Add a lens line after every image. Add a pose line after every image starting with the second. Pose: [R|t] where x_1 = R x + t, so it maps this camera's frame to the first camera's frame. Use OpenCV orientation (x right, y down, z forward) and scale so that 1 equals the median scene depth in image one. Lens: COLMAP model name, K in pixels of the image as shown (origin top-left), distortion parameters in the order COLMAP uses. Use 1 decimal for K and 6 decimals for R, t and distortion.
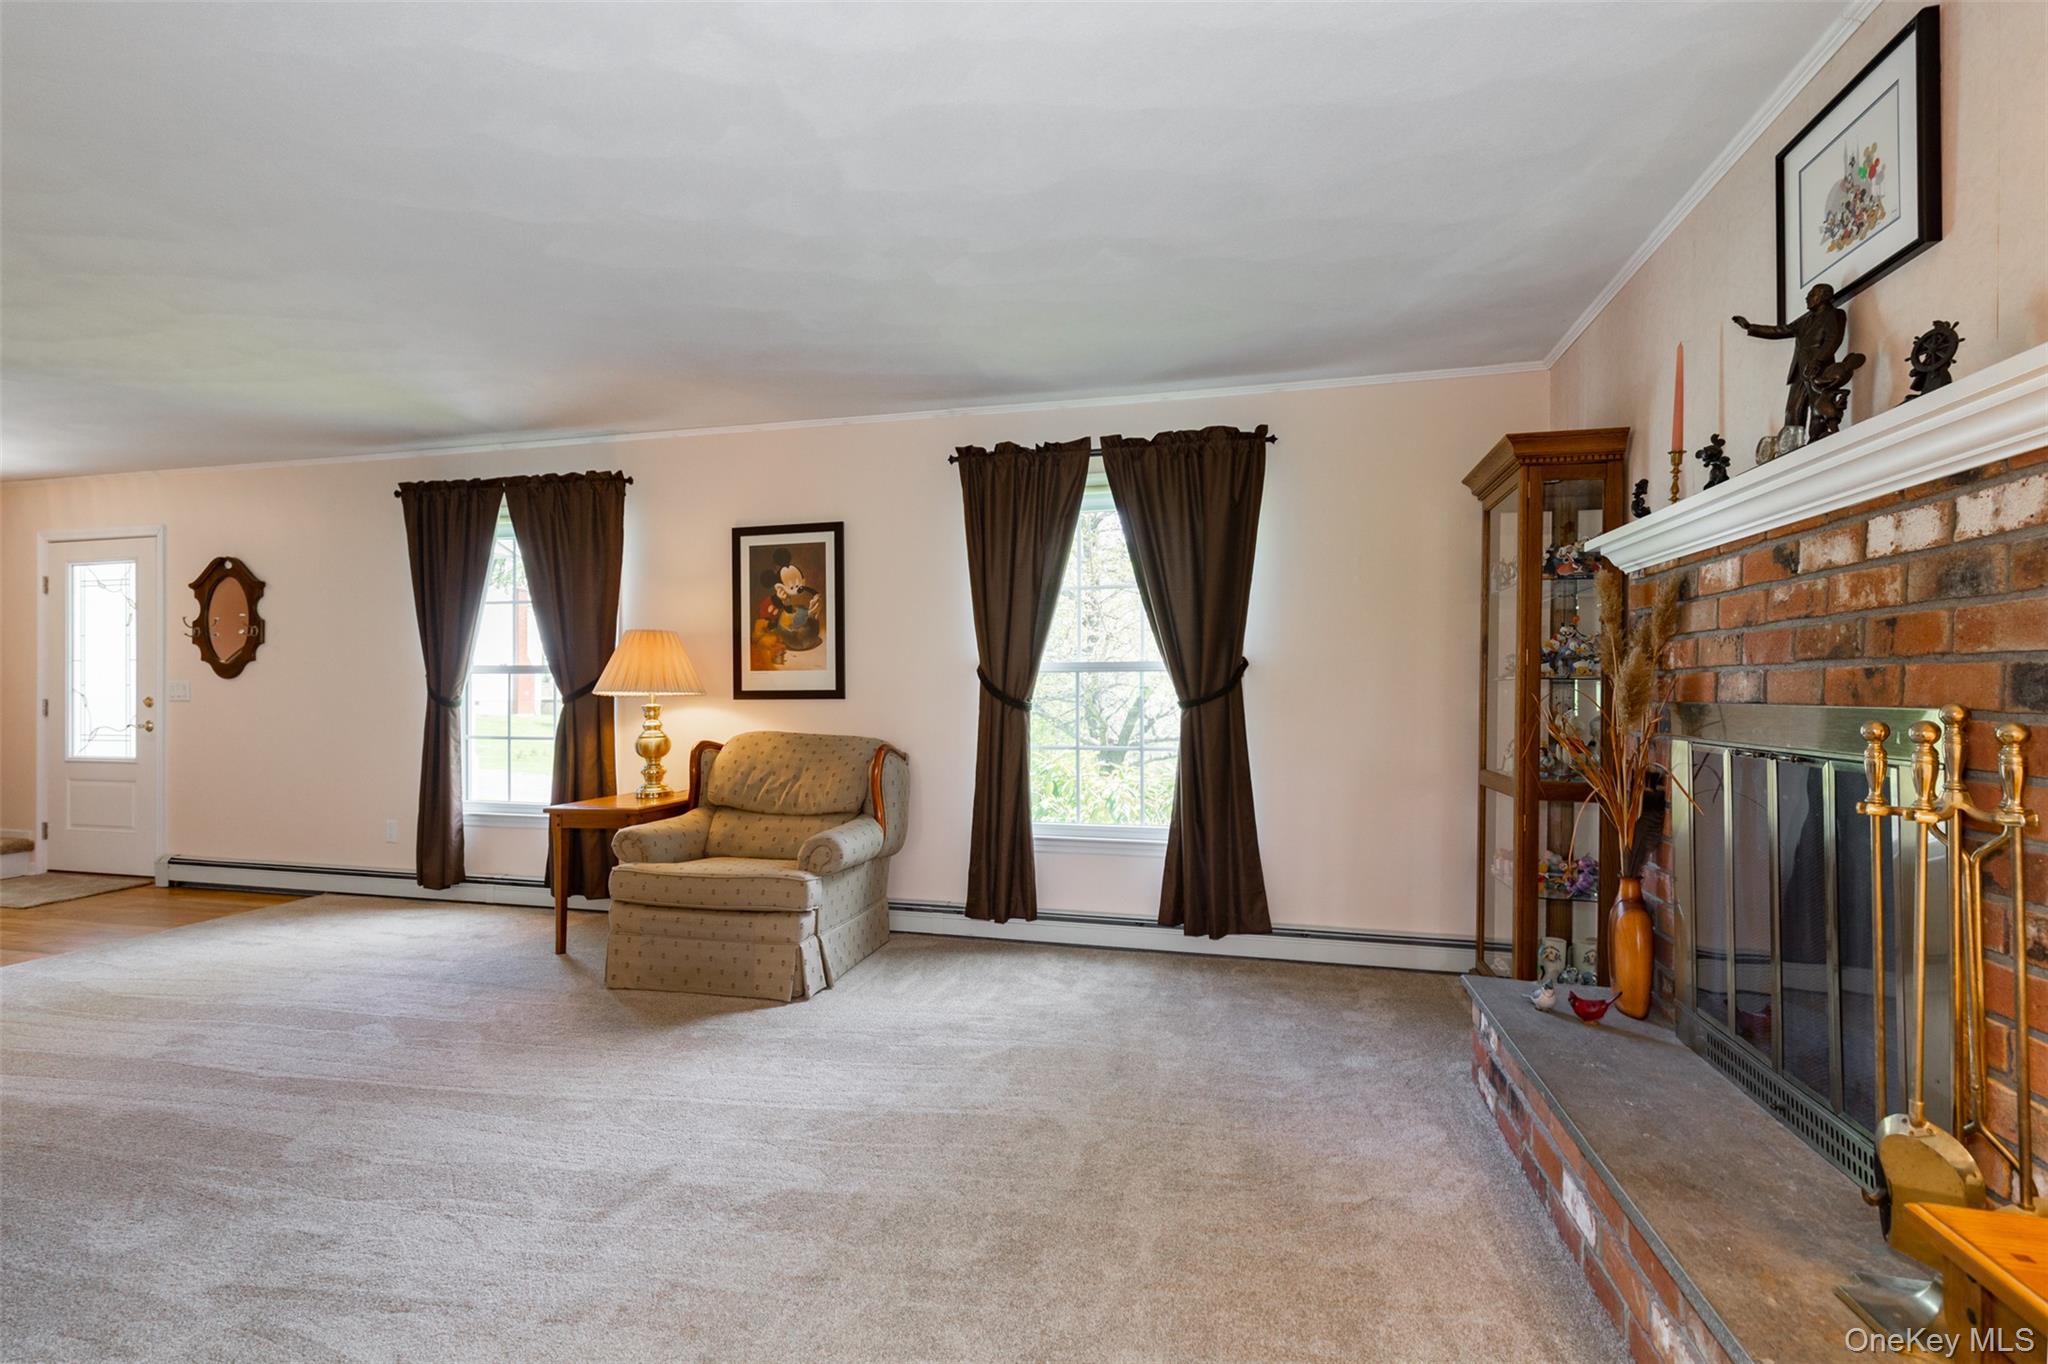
lens RADIAL K [[934.9, 0, 1014.8], [0, 934.9, 675.5], [0, 0, 1]] dist [0.000711, -0.000056]
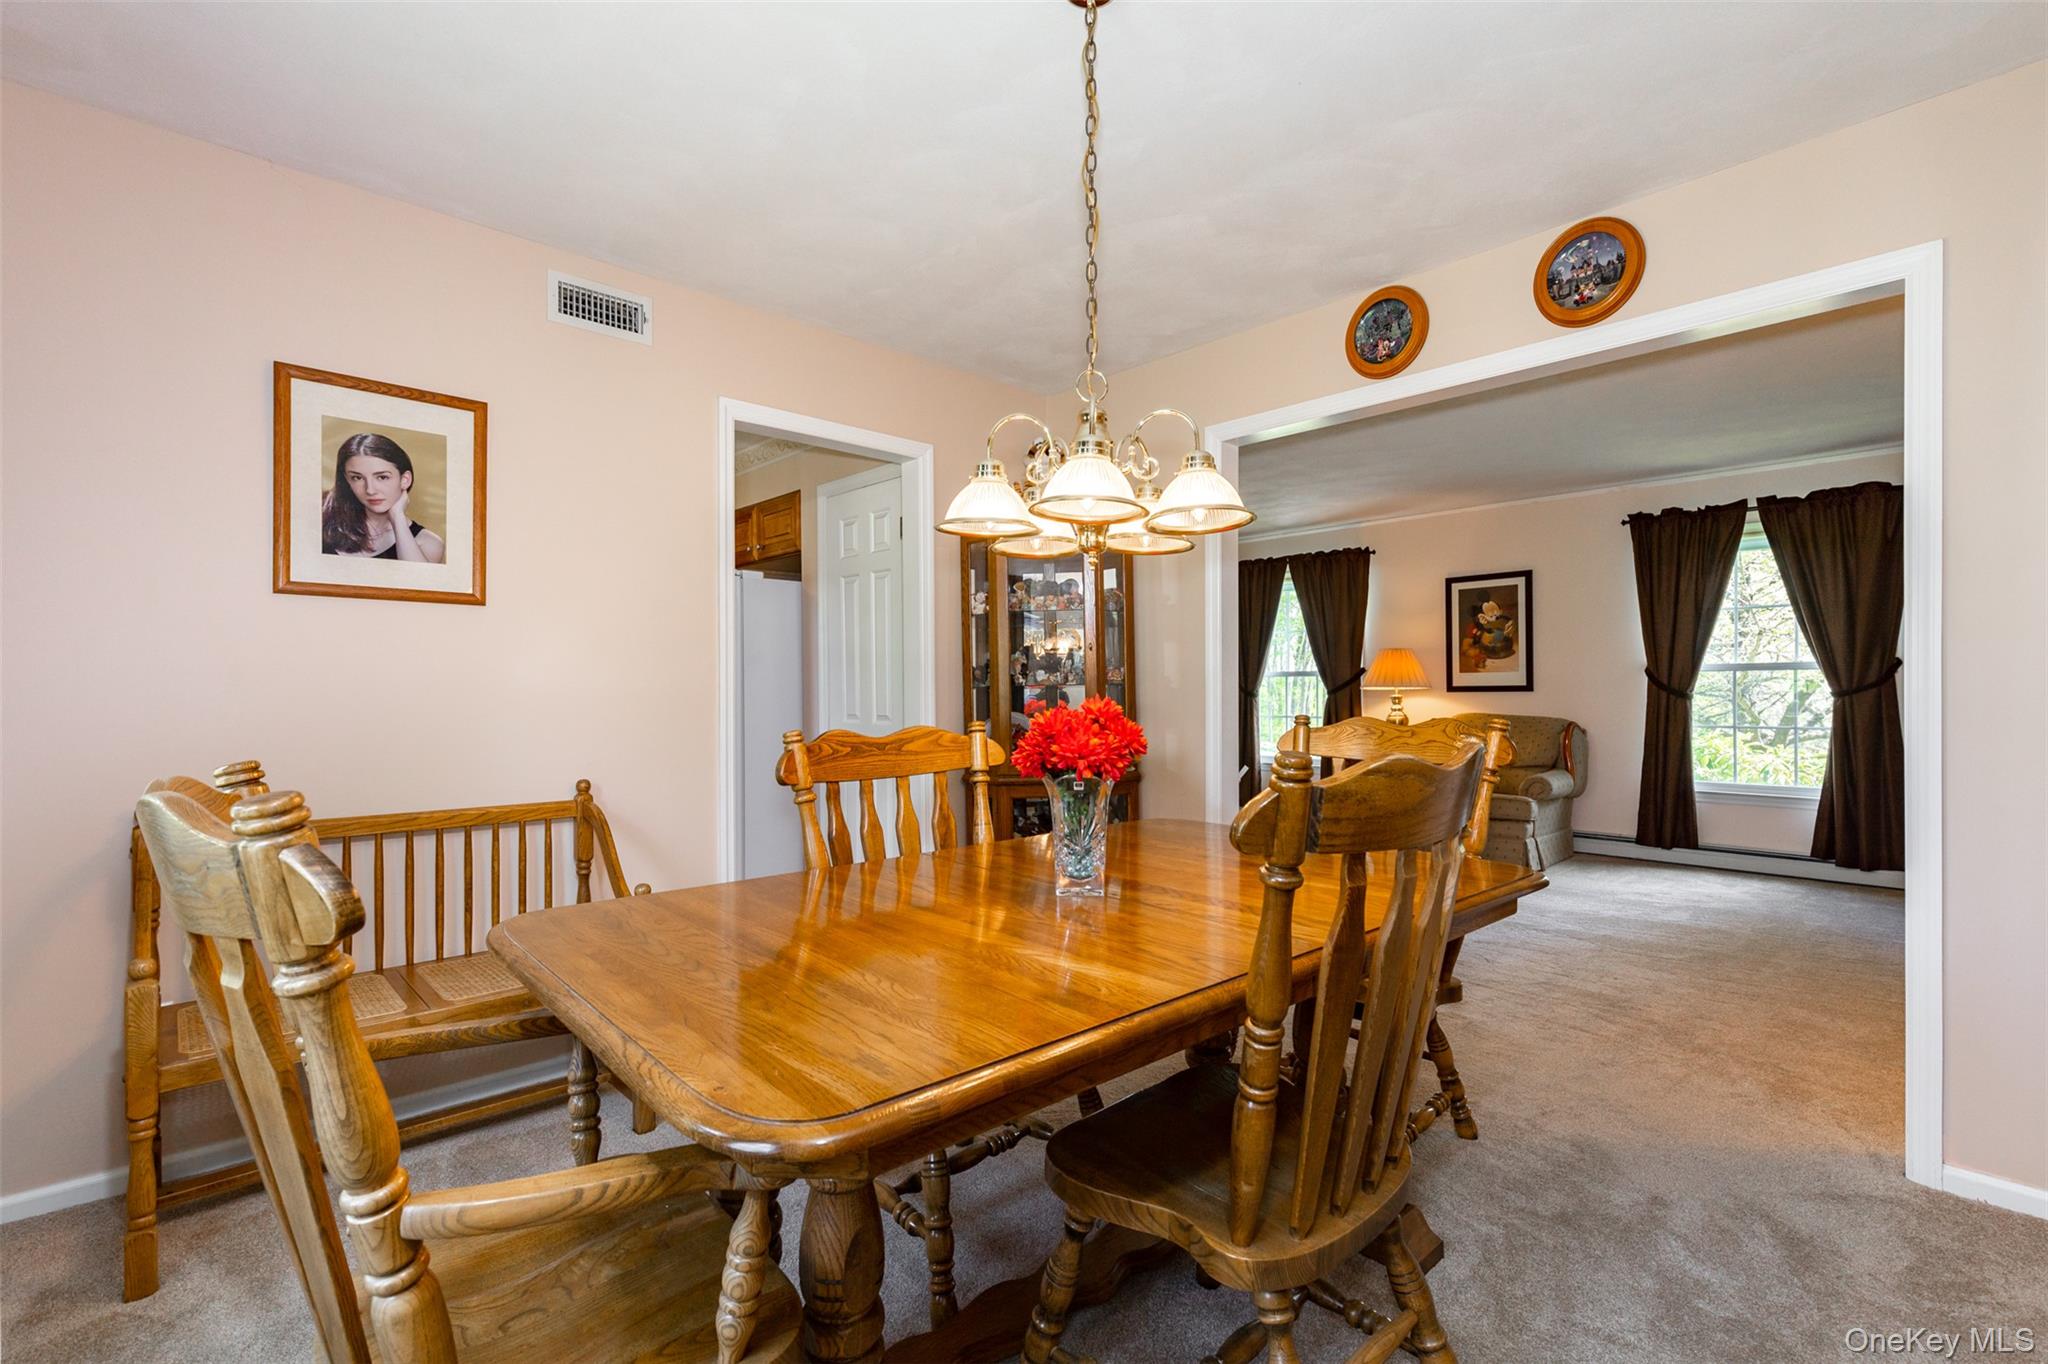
lens RADIAL K [[928.7, 0, 1019.7], [0, 928.7, 693.2], [0, 0, 1]] dist [-0.001469, -0.000630]
pose [[0.840405, -0.002340, -0.541954, -0.075079], [0.014639, 0.999724, 0.018384, -0.011091], [0.541761, -0.023383, 0.840207, -0.686804]]
